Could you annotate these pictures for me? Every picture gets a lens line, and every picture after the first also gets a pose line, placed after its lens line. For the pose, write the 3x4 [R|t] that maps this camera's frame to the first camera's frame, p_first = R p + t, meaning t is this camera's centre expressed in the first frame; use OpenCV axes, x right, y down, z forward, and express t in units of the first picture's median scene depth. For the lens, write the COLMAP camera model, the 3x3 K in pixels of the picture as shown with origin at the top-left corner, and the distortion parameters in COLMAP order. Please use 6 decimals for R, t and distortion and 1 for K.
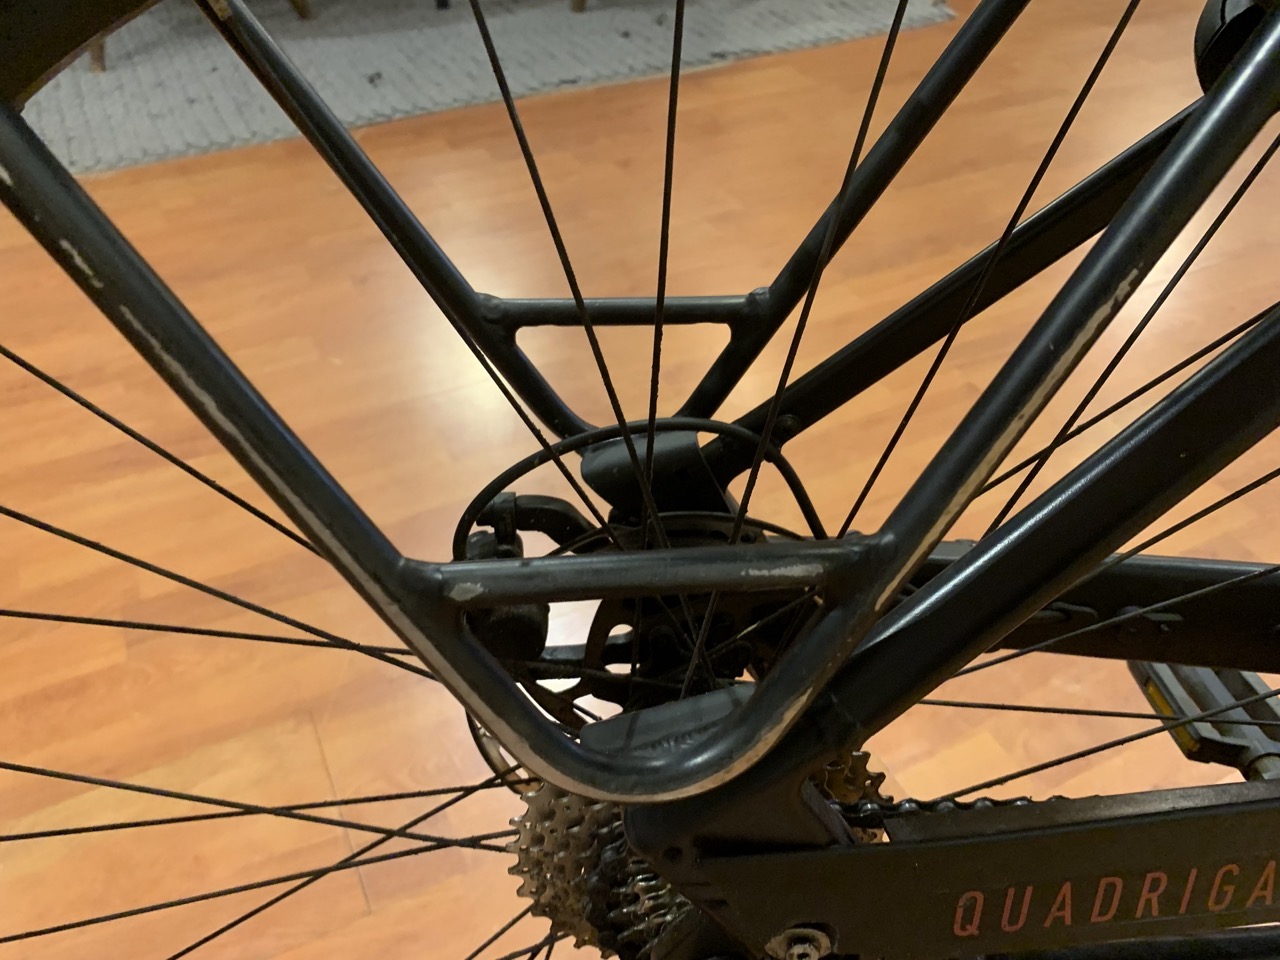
lens RADIAL K [[966.1, 0, 640.0], [0, 966.1, 480.0], [0, 0, 1]] dist [0.008422, 0.001682]
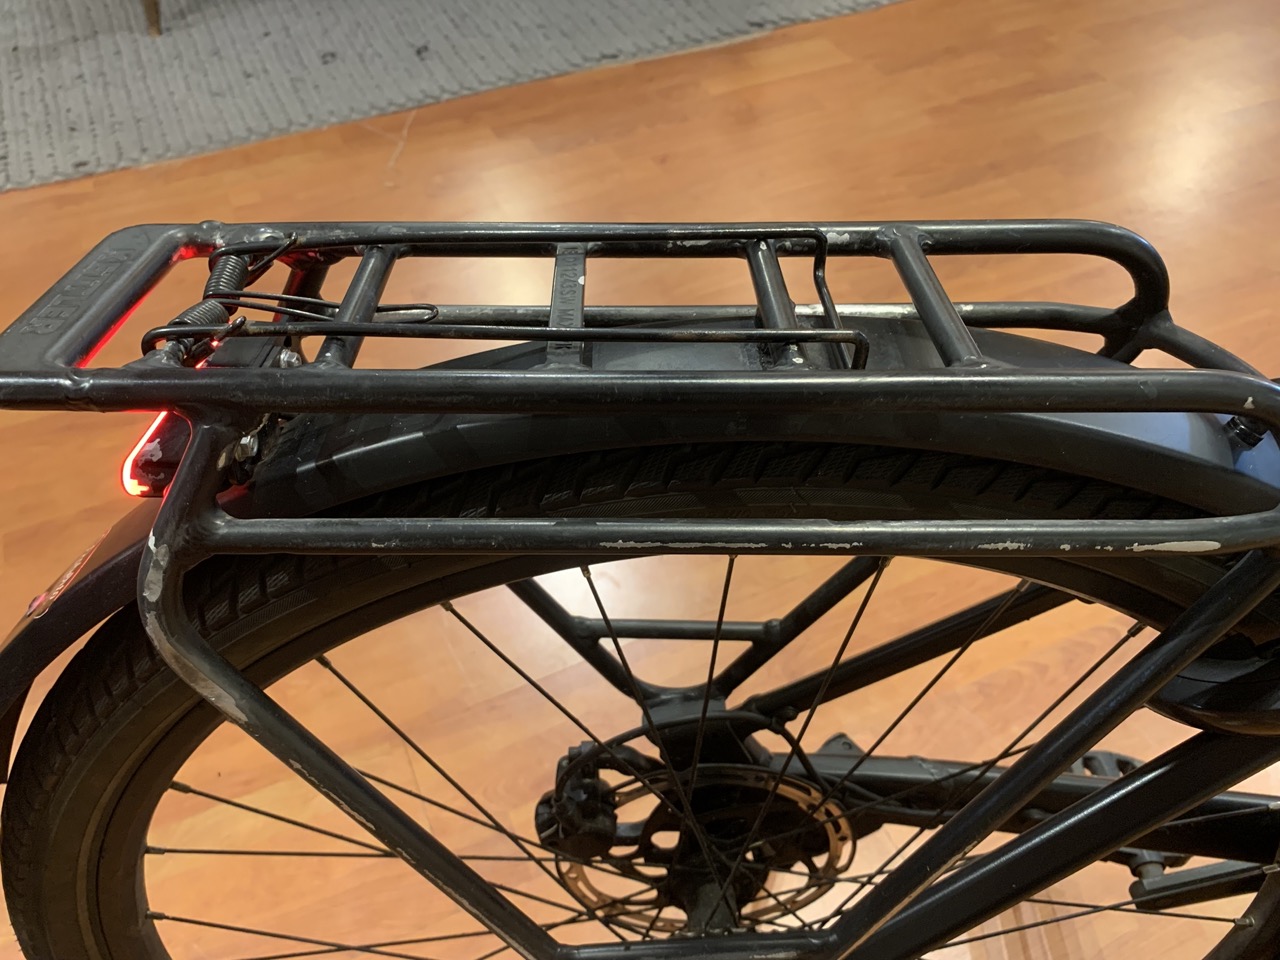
lens RADIAL K [[954.4, 0, 640.0], [0, 954.4, 480.0], [0, 0, 1]] dist [0.001593, 0.001812]
pose [[0.999446, 0.022961, -0.024079, -0.007181], [-0.019771, 0.991925, 0.125272, -0.098212], [0.026761, -0.124727, 0.991830, -0.062301]]
